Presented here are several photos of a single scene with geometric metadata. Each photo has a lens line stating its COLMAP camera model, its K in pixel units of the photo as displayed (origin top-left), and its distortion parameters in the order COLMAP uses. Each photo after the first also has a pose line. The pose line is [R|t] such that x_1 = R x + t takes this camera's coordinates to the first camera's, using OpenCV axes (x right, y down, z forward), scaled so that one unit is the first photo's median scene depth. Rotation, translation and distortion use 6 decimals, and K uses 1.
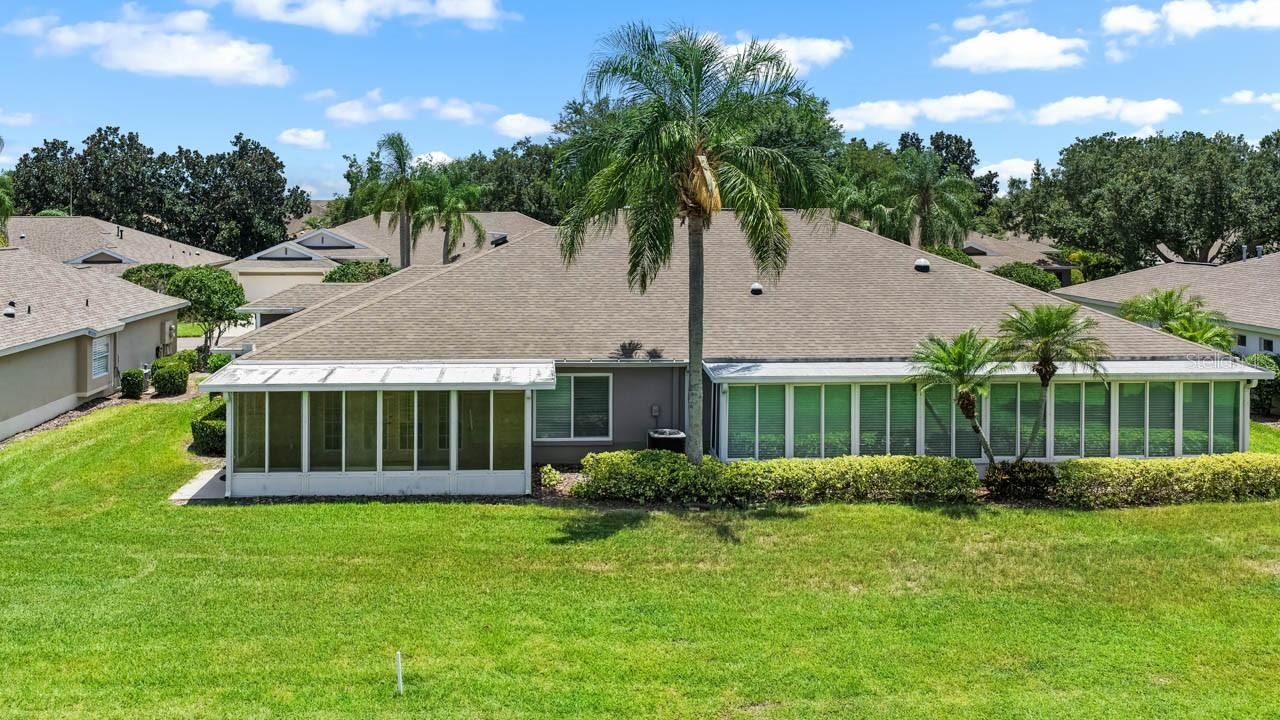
lens RADIAL K [[1101.7, 0, 634.0], [0, 1101.7, 360.3], [0, 0, 1]] dist [0.017337, -0.002709]
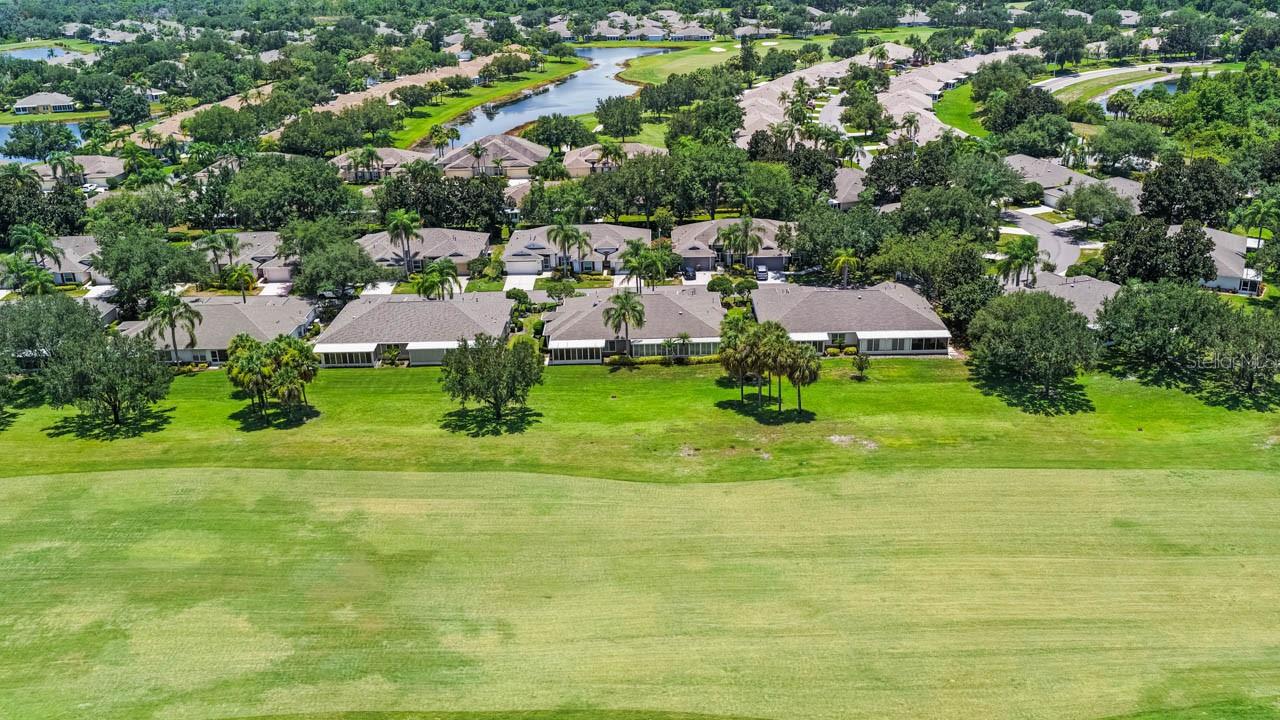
lens RADIAL K [[1101.7, 0, 637.6], [0, 1101.7, 360.4], [0, 0, 1]] dist [0.017337, -0.002709]
pose [[0.994396, -0.011027, -0.105144, 0.771827], [0.033644, 0.975849, 0.215840, -1.243528], [0.100224, -0.218167, 0.970751, -5.065087]]
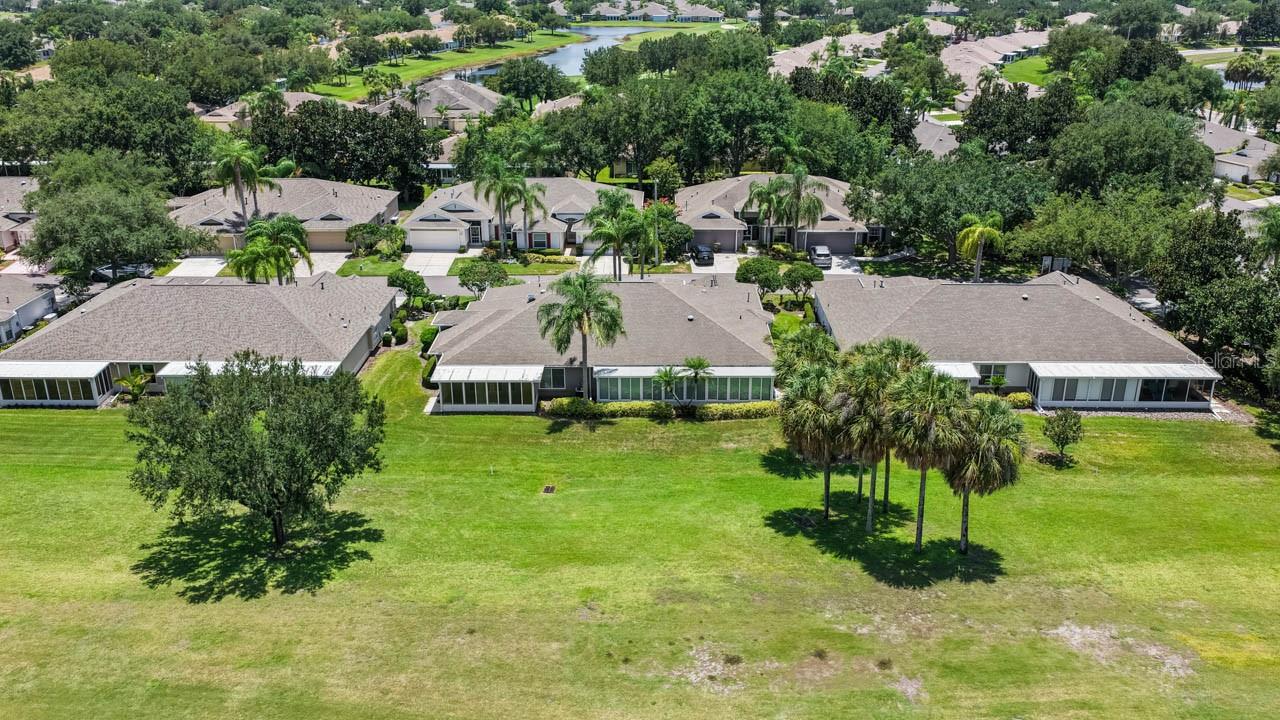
lens RADIAL K [[1101.7, 0, 647.8], [0, 1101.7, 356.9], [0, 0, 1]] dist [0.017337, -0.002709]
pose [[0.995531, 0.012176, -0.093645, 0.534156], [0.007421, 0.978497, 0.206129, -0.696797], [0.094141, -0.205903, 0.974034, -2.058783]]
